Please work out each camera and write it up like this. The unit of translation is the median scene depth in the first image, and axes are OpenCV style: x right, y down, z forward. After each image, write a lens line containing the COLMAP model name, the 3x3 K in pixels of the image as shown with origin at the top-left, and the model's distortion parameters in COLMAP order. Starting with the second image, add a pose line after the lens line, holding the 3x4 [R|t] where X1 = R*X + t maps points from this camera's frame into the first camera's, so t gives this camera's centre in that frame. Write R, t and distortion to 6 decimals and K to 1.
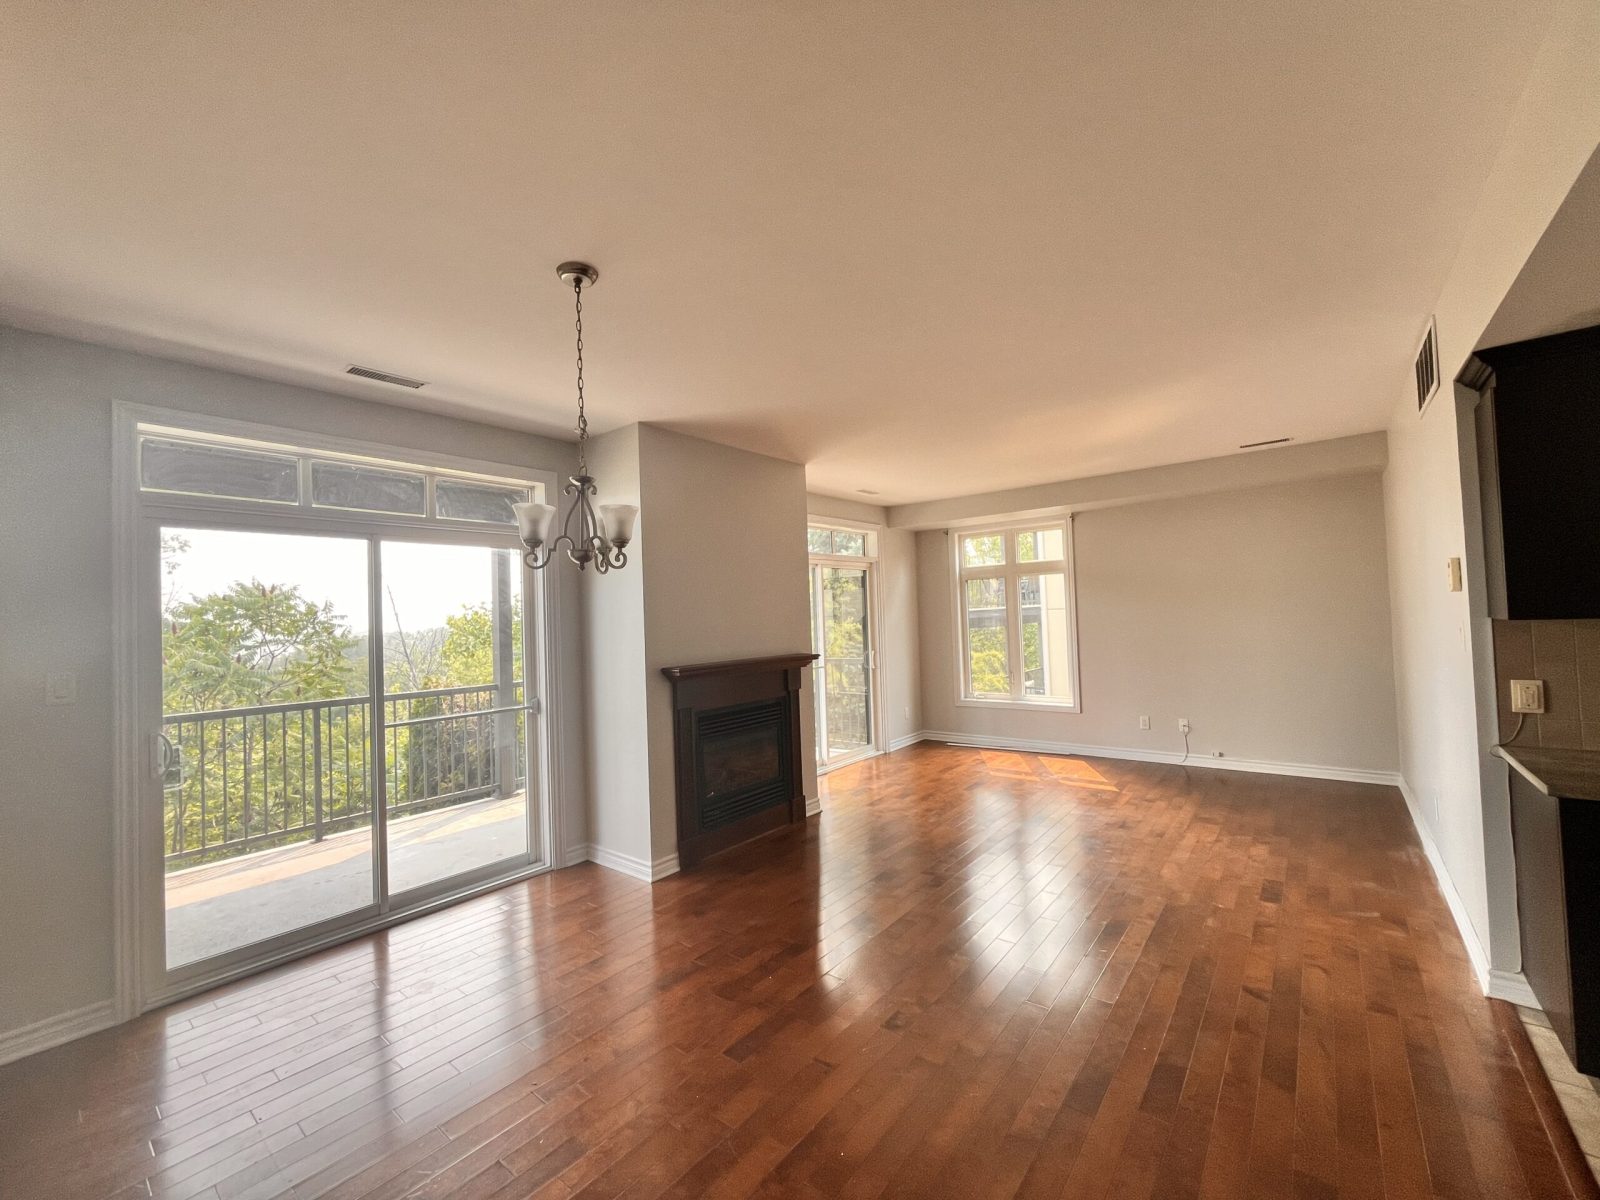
lens RADIAL K [[650.5, 0, 802.0], [0, 650.5, 598.7], [0, 0, 1]] dist [-0.001161, -0.000130]
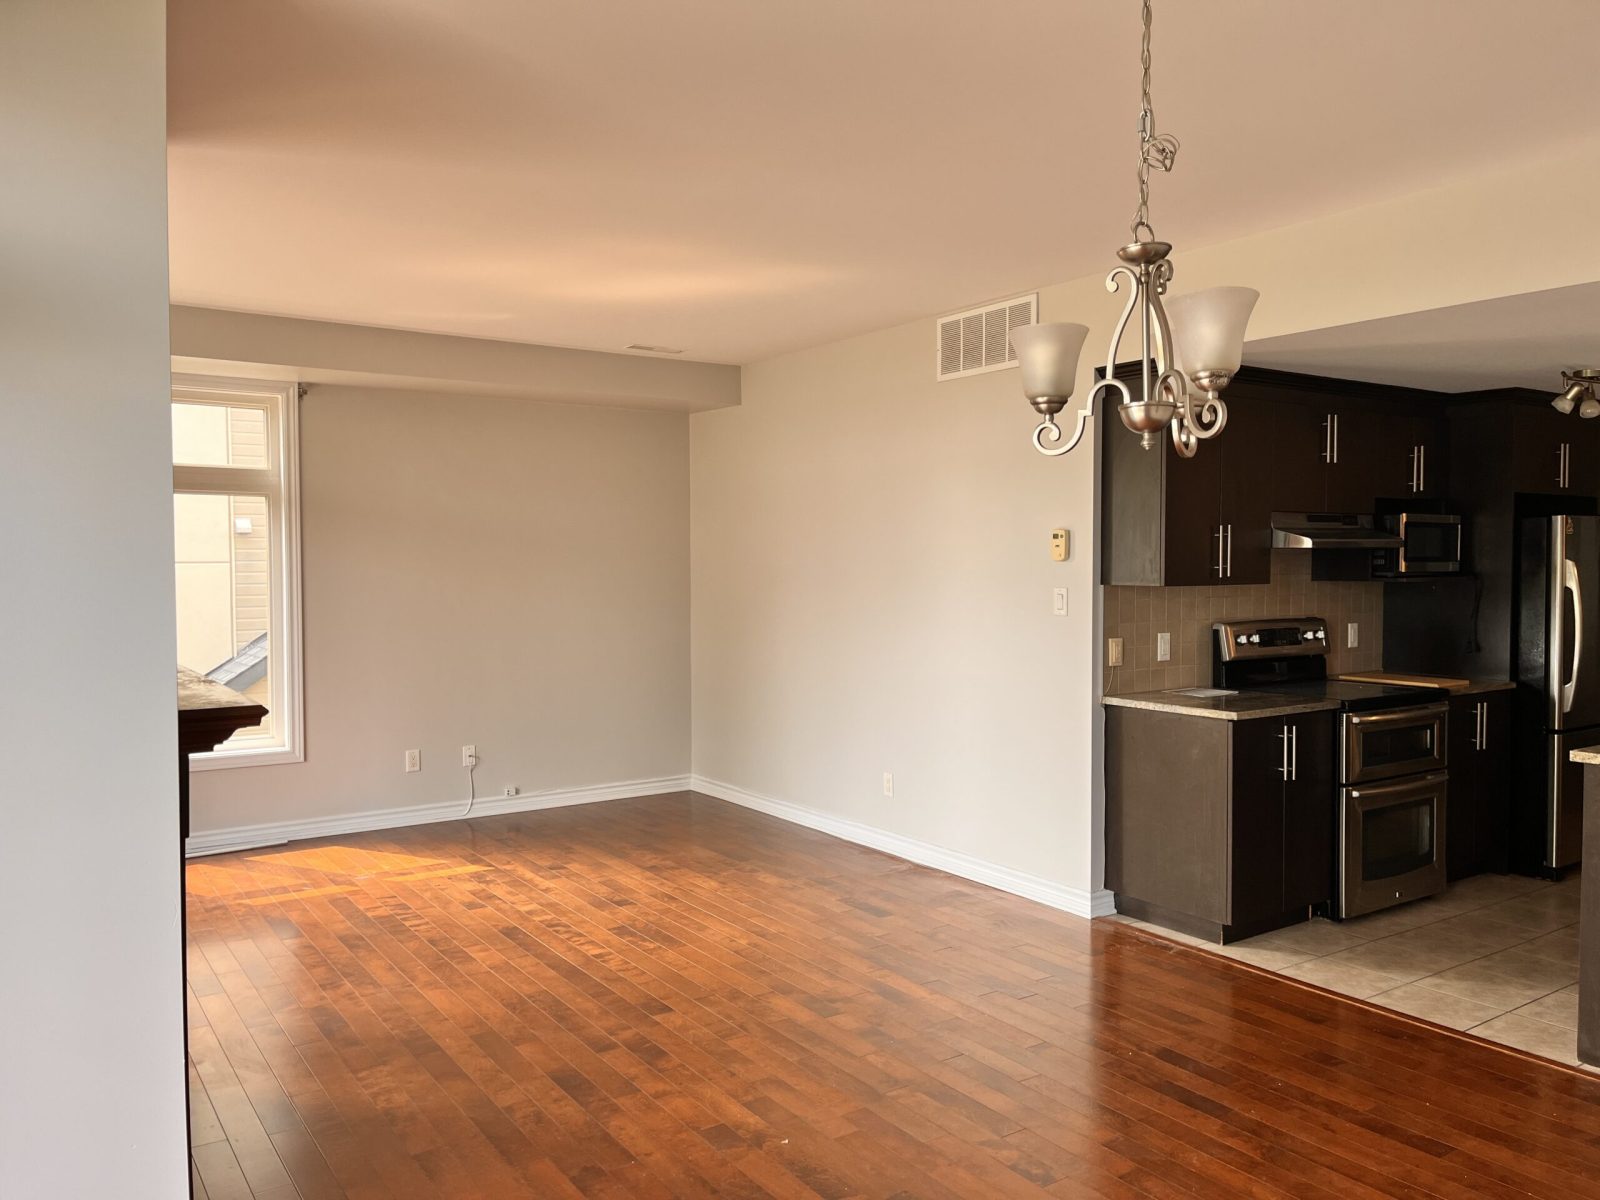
lens RADIAL K [[1207.3, 0, 800.0], [0, 1207.3, 600.0], [0, 0, 1]] dist [0.012780, -0.001554]
pose [[0.287202, 0.008522, 0.957832, -0.557476], [-0.038545, 0.999253, 0.002667, 0.035078], [-0.957094, -0.037685, 0.287316, 0.448672]]
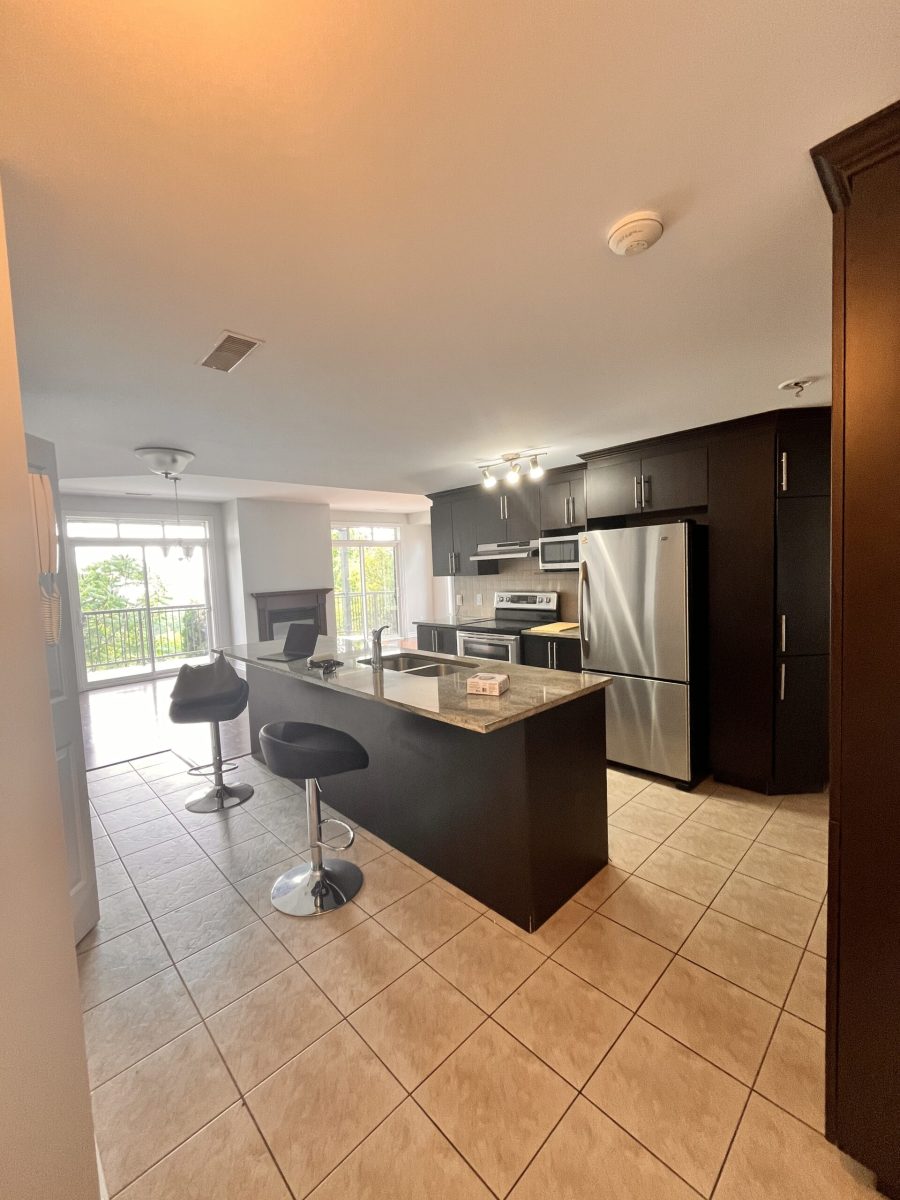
lens RADIAL K [[487.9, 0, 450.0], [0, 487.9, 600.0], [0, 0, 1]] dist [-0.001161, -0.000130]
pose [[0.992185, 0.002311, -0.124752, 0.668397], [0.010465, 0.994764, 0.101660, -0.047079], [0.124334, -0.102171, 0.986966, -0.680326]]
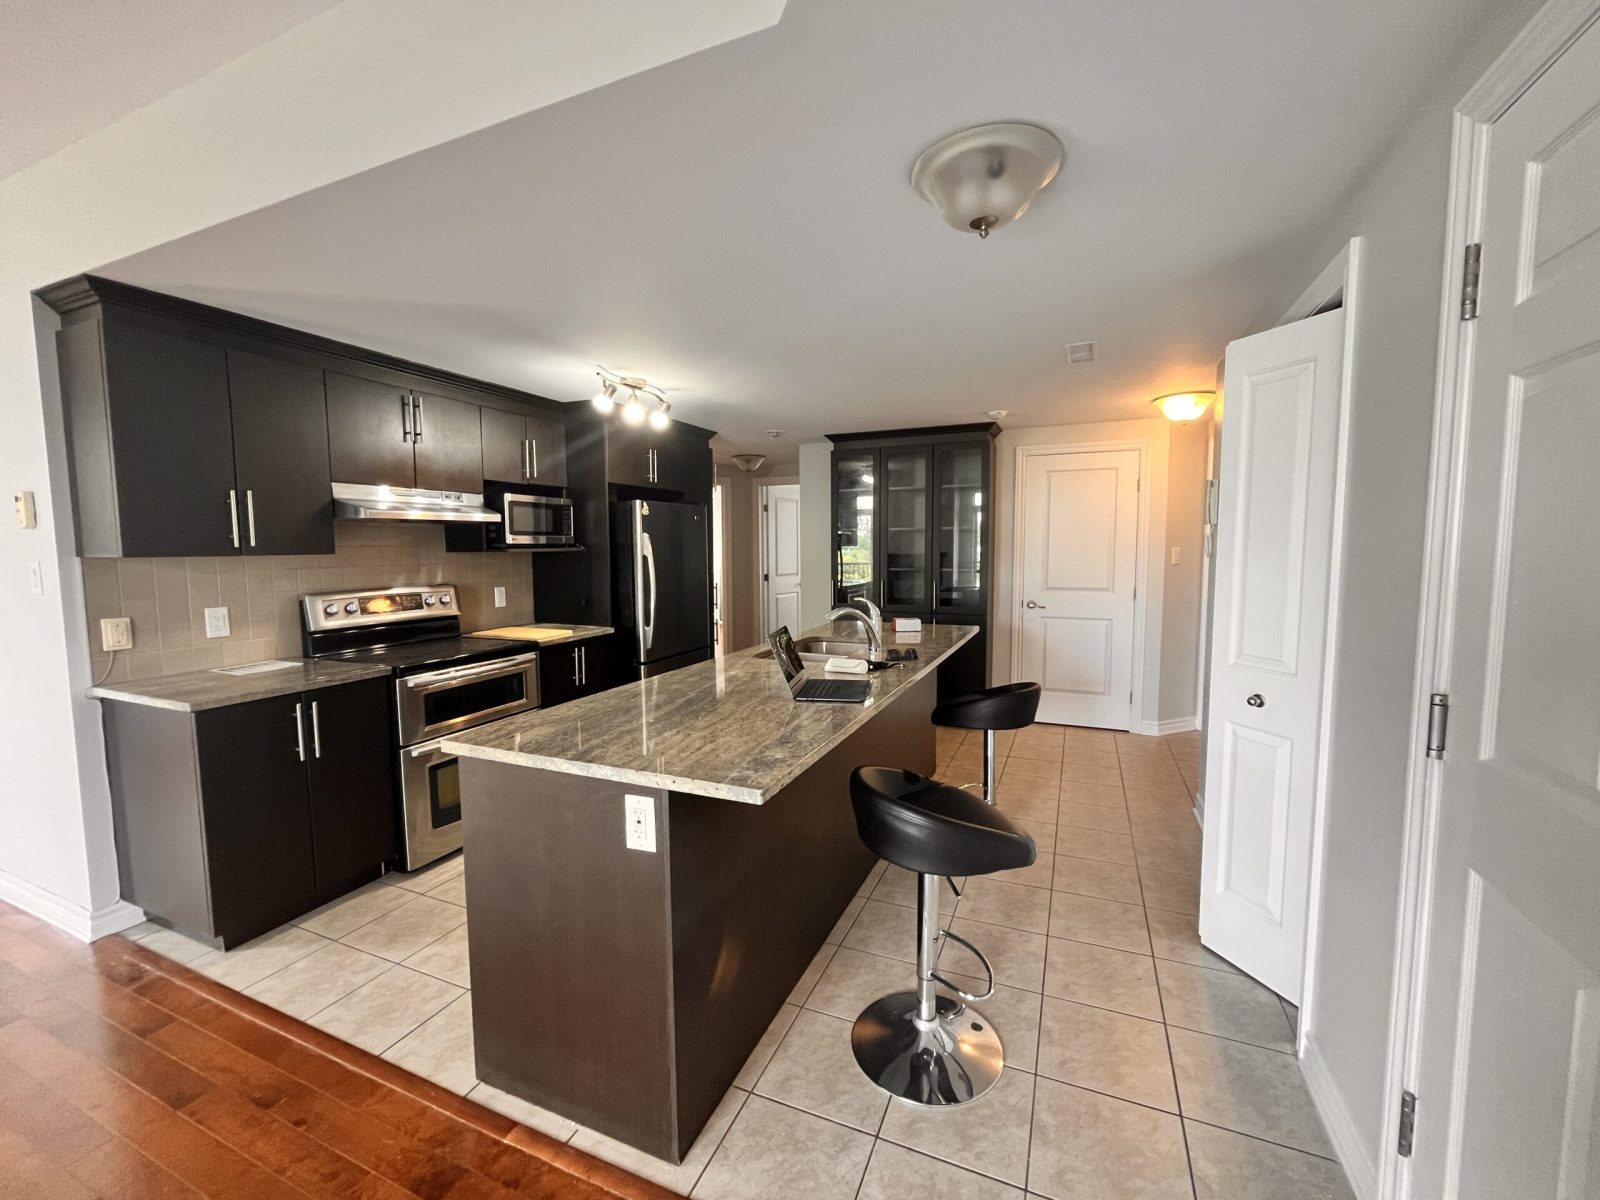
lens RADIAL K [[650.5, 0, 802.0], [0, 650.5, 598.7], [0, 0, 1]] dist [-0.001161, -0.000130]
pose [[-0.275325, -0.034721, 0.960724, -0.084164], [-0.010272, 0.999397, 0.033175, 0.023929], [-0.961296, -0.000734, -0.275516, 0.116480]]
